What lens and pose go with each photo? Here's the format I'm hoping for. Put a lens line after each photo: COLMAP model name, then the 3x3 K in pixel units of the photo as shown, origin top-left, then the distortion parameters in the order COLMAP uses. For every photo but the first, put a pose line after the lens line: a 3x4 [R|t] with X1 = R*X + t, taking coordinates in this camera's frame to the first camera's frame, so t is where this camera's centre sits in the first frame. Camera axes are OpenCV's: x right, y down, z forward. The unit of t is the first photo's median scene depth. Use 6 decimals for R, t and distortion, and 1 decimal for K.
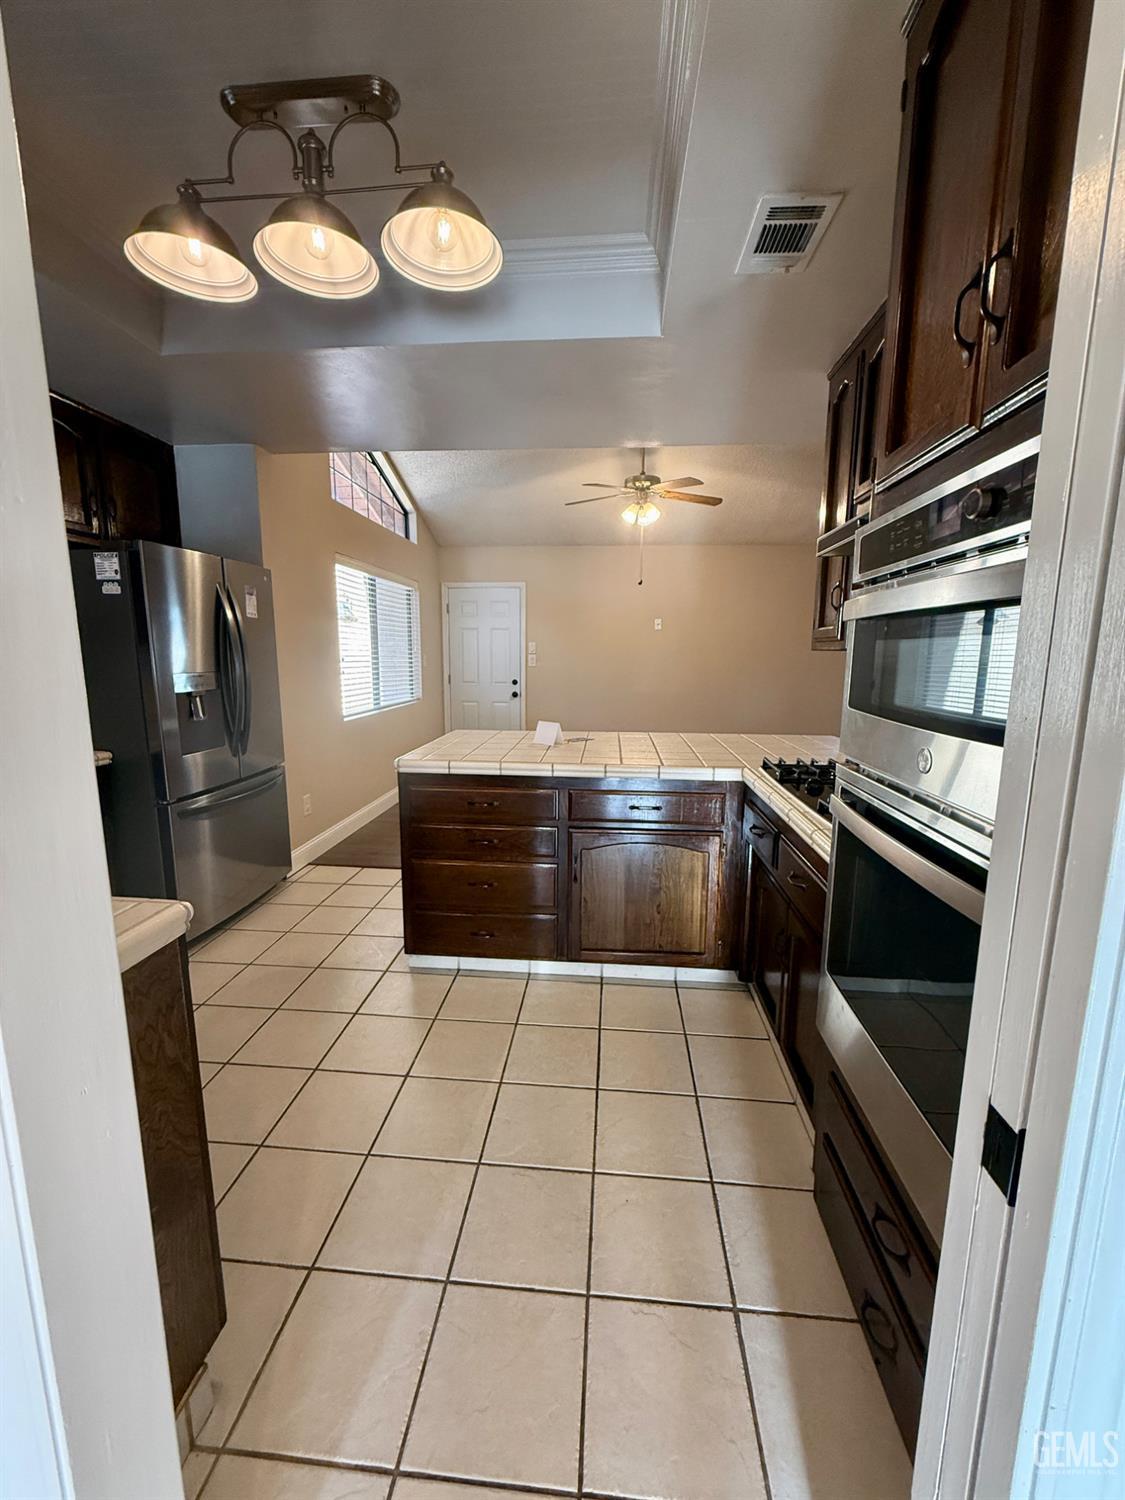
lens RADIAL K [[596.4, 0, 560.1], [0, 596.4, 745.8], [0, 0, 1]] dist [0.001957, 0.000836]
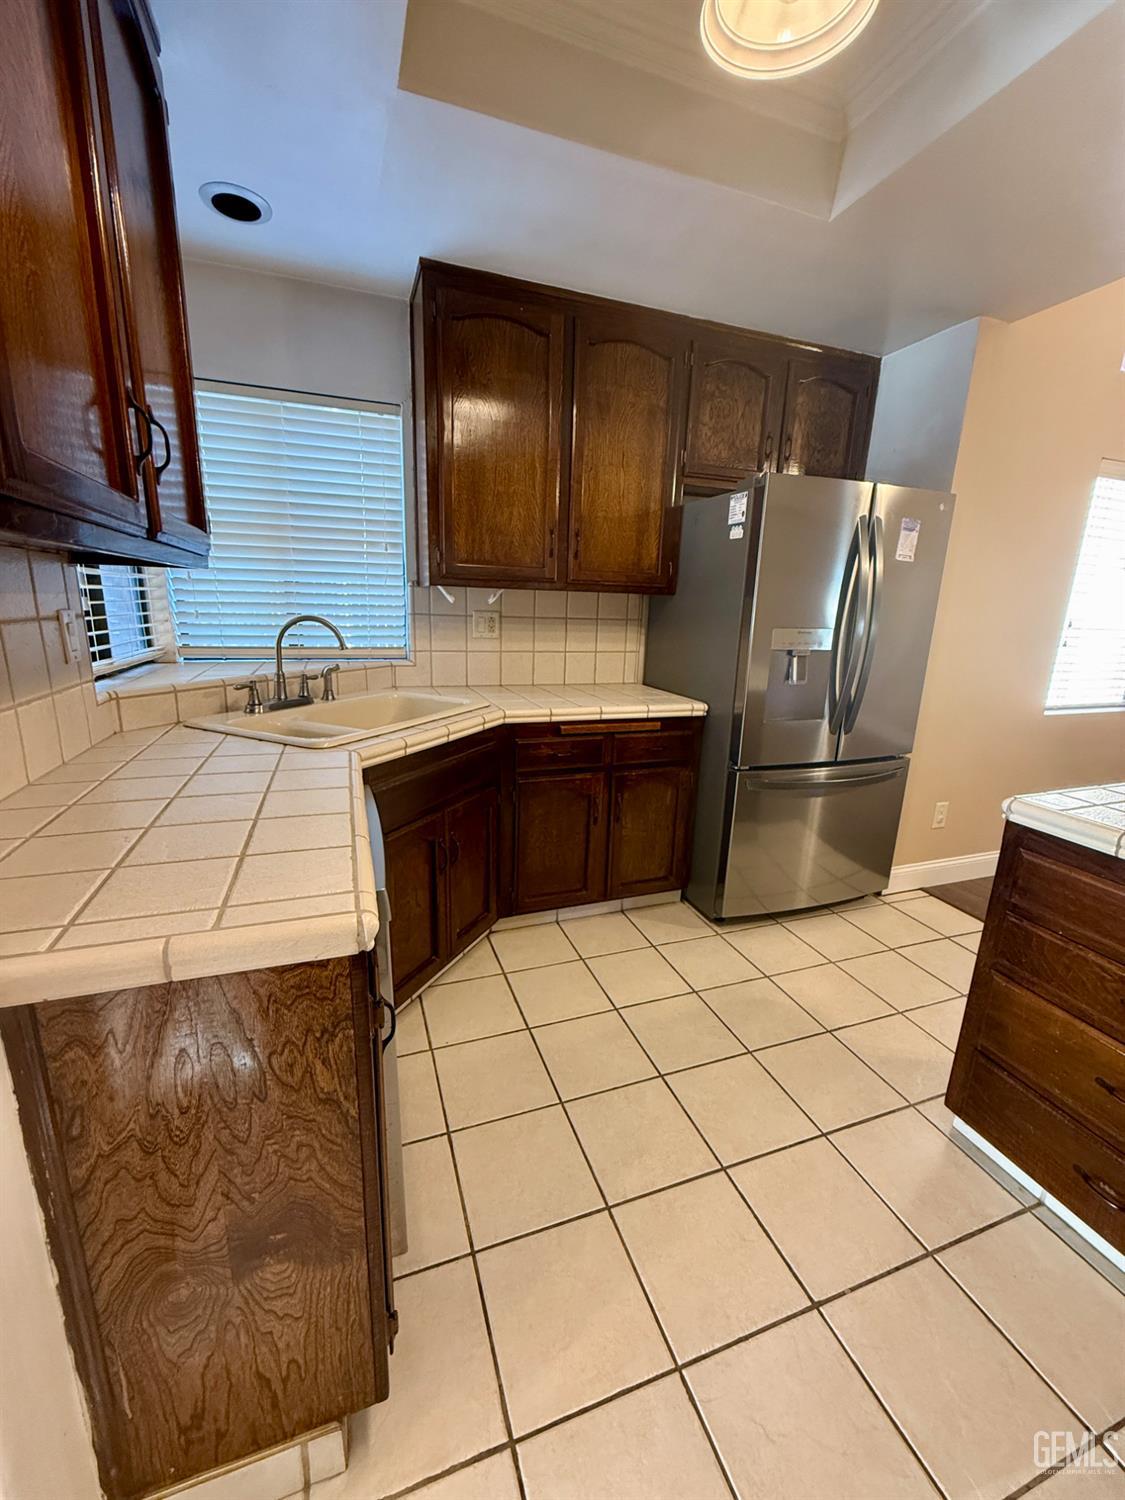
lens RADIAL K [[596.4, 0, 561.3], [0, 596.4, 748.6], [0, 0, 1]] dist [0.001957, 0.000836]
pose [[0.420504, 0.225224, -0.878891, 0.023795], [-0.170565, 0.971051, 0.167234, -0.031969], [0.891114, 0.079586, 0.446747, 0.263226]]
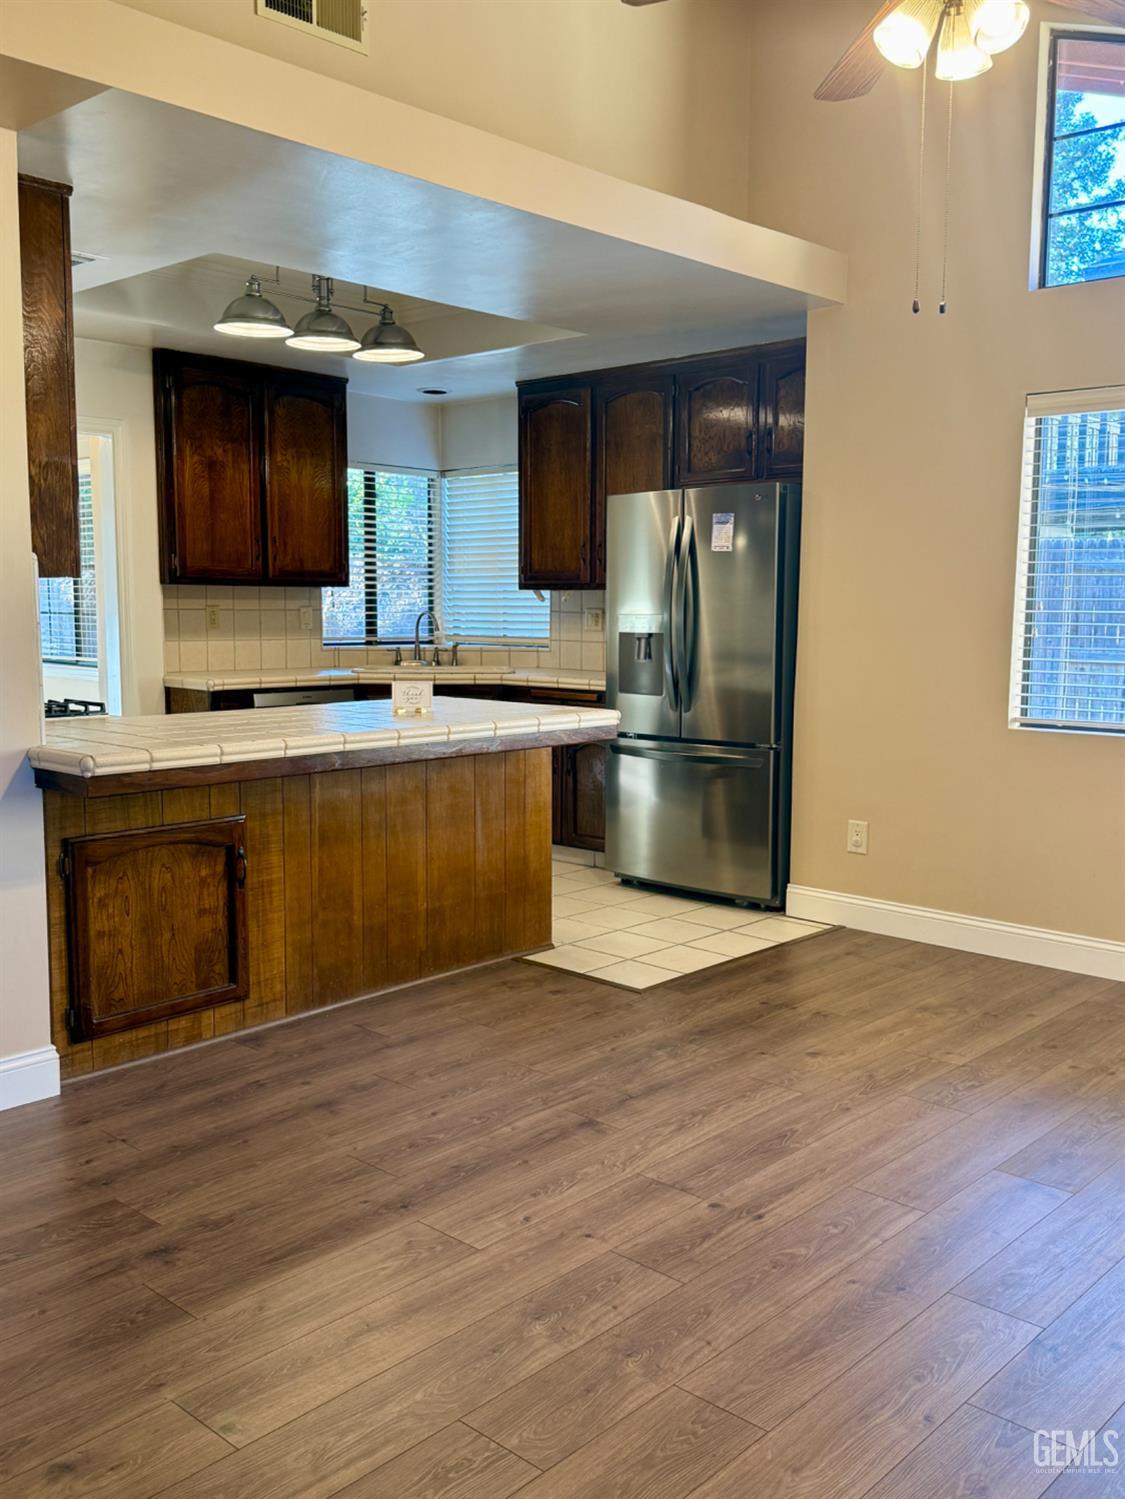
lens RADIAL K [[1362.3, 0, 556.6], [0, 1362.3, 752.4], [0, 0, 1]] dist [0.051847, 0.000000]
pose [[-0.610658, 0.079222, -0.787921, 1.033429], [-0.131163, 0.971122, 0.199296, -0.267659], [0.780956, 0.225048, -0.582633, 1.823132]]
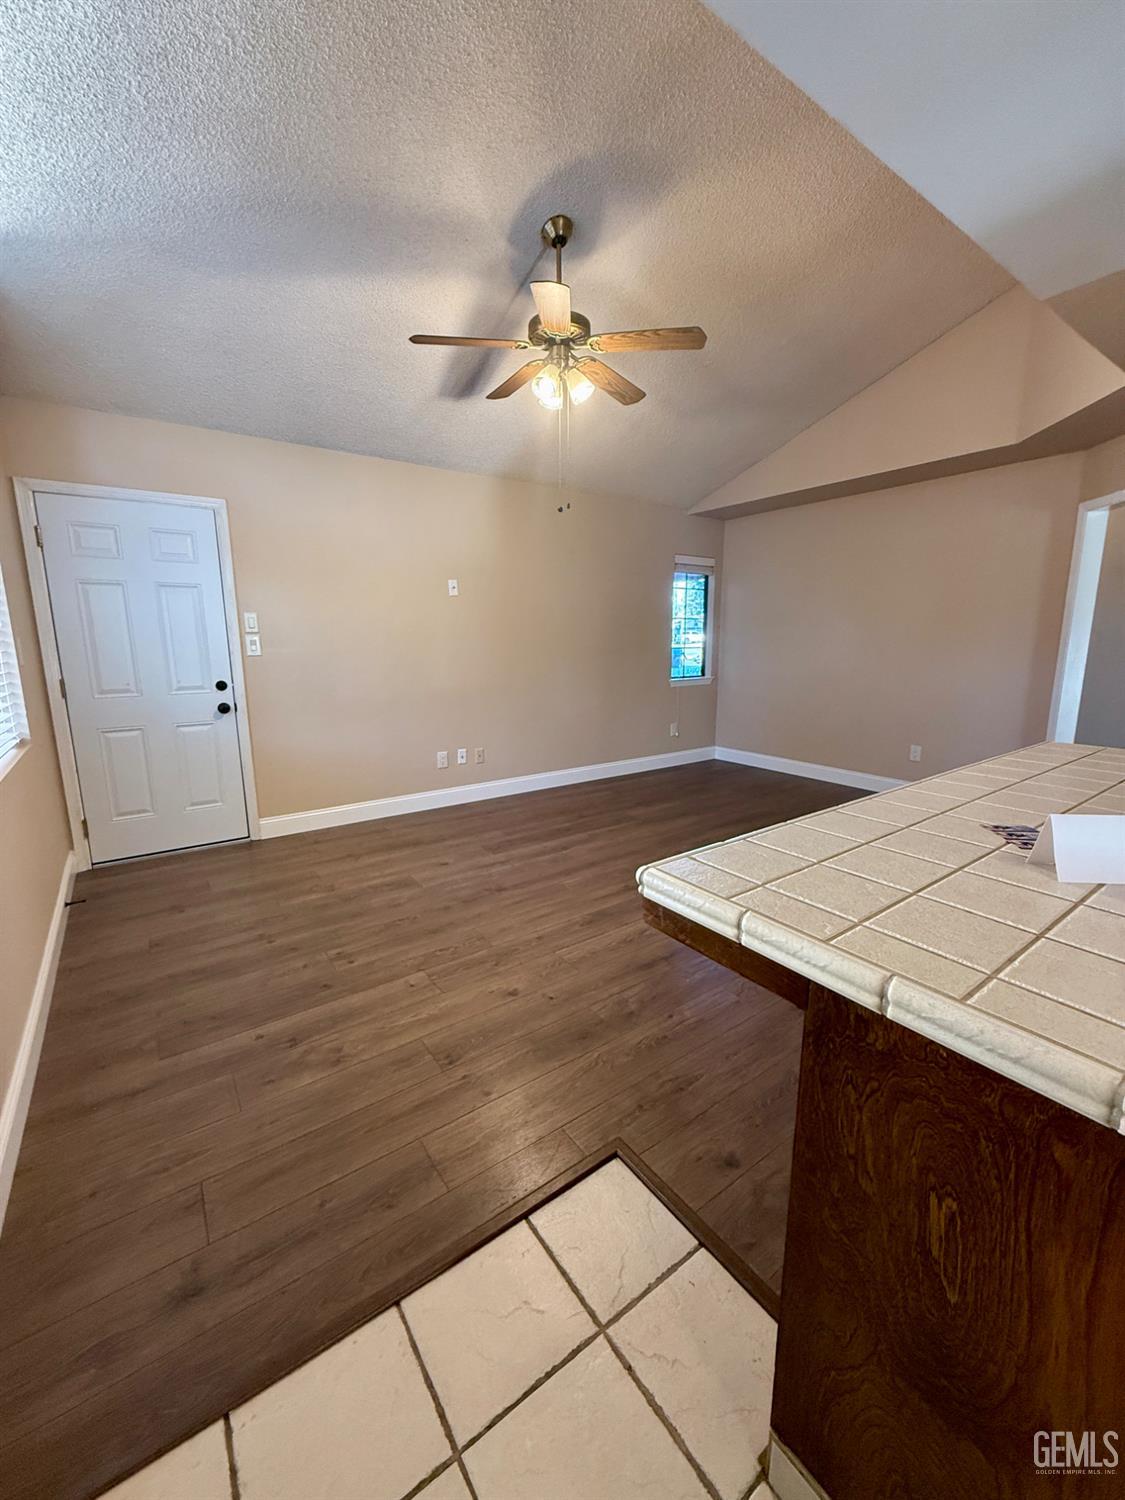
lens RADIAL K [[596.4, 0, 562.6], [0, 596.4, 748.9], [0, 0, 1]] dist [0.001957, 0.000836]
pose [[0.759246, -0.134714, 0.636708, -0.400467], [0.111391, 0.990804, 0.076805, -0.116933], [-0.641200, 0.012610, 0.767270, 0.787929]]
